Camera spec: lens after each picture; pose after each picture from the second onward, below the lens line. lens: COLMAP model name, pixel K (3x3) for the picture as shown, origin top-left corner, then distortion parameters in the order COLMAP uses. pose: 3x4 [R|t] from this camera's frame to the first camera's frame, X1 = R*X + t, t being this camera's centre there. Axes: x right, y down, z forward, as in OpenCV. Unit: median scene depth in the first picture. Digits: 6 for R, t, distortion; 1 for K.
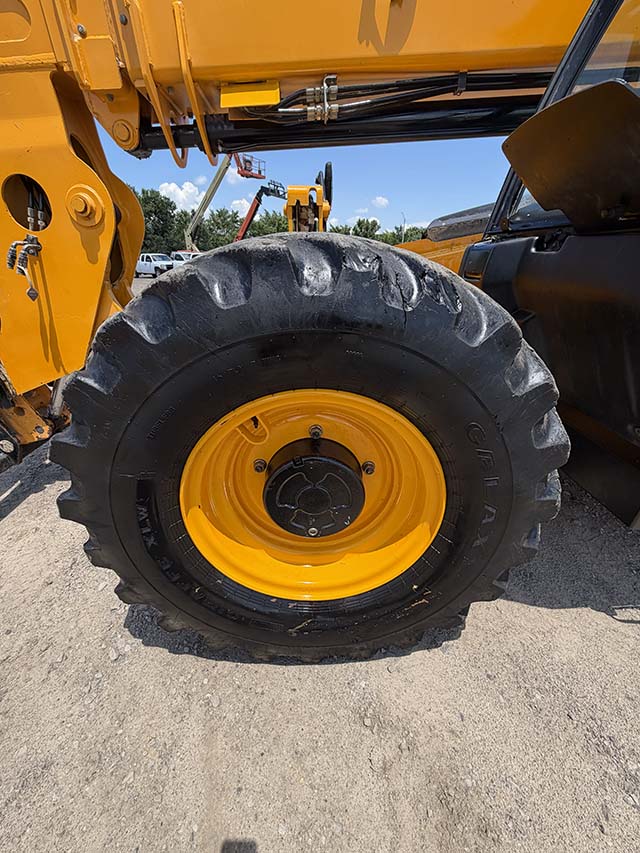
lens RADIAL K [[340.5, 0, 320.4], [0, 340.5, 423.3], [0, 0, 1]] dist [0.000141, 0.000040]
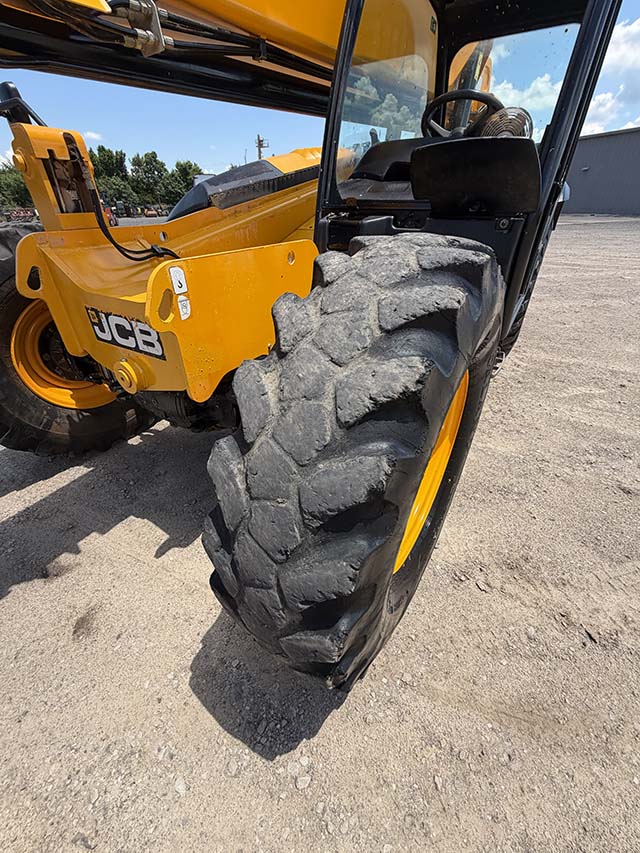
lens RADIAL K [[340.5, 0, 320.4], [0, 340.5, 423.3], [0, 0, 1]] dist [0.000141, 0.000040]
pose [[0.565112, -0.455670, 0.687760, -0.679894], [0.372266, 0.884780, 0.280325, -0.251165], [-0.736252, 0.097614, 0.669630, 0.316686]]
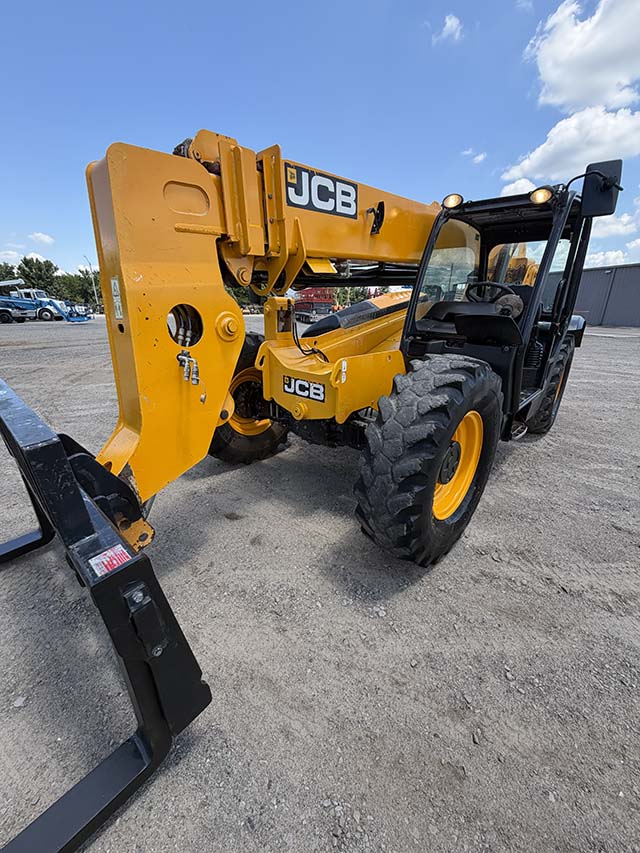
lens RADIAL K [[340.5, 0, 320.4], [0, 340.5, 423.3], [0, 0, 1]] dist [0.000141, 0.000040]
pose [[0.708333, -0.218904, 0.671077, -1.486461], [0.292773, 0.956178, 0.002877, -0.202915], [-0.642299, 0.194436, 0.741382, -0.112628]]
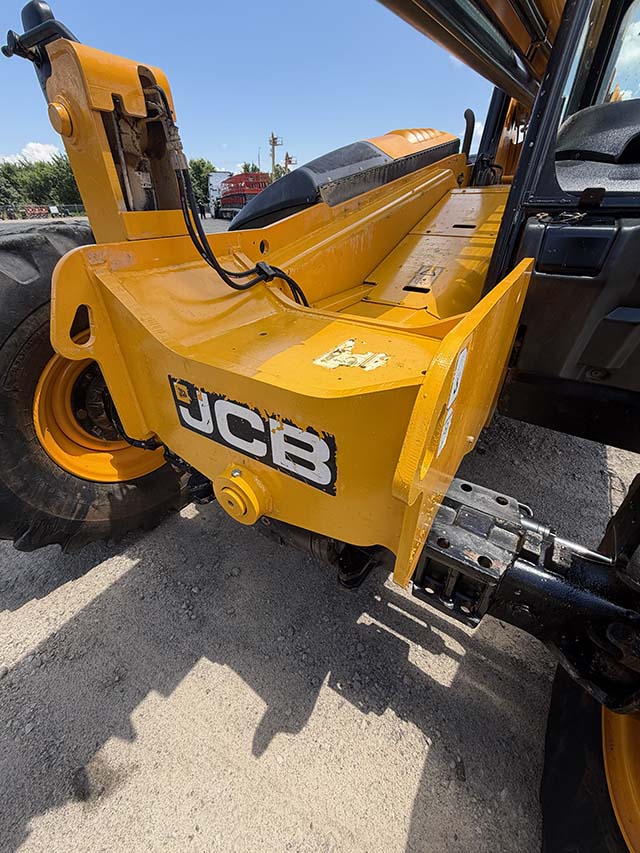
lens RADIAL K [[340.5, 0, 320.4], [0, 340.5, 423.3], [0, 0, 1]] dist [0.000141, 0.000040]
pose [[0.586424, -0.446881, 0.675577, -0.495868], [0.361550, 0.890757, 0.275380, -0.527447], [-0.724836, 0.082765, 0.683931, 0.900038]]
